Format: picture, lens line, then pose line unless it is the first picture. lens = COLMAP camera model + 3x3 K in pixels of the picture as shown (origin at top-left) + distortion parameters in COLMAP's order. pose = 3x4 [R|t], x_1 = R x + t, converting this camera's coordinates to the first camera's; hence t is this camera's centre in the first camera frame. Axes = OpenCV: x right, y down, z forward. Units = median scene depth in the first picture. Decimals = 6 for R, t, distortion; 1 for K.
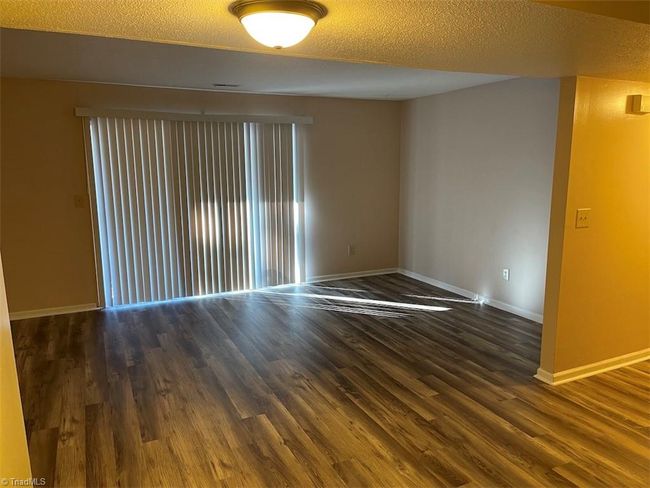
lens RADIAL K [[490.4, 0, 328.1], [0, 490.4, 247.1], [0, 0, 1]] dist [0.068147, -0.092772]
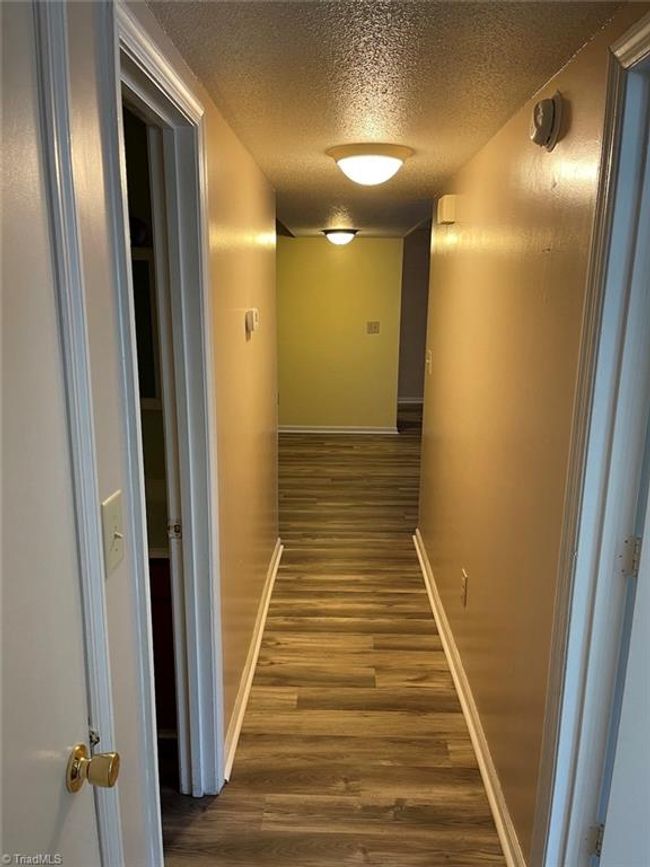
lens RADIAL K [[654.1, 0, 325.0], [0, 654.1, 433.5], [0, 0, 1]] dist [0.068147, -0.092772]
pose [[-0.459594, 0.192502, -0.867016, 1.711330], [-0.161098, 0.941963, 0.294539, -0.265411], [0.873396, 0.275043, -0.401909, 1.417833]]
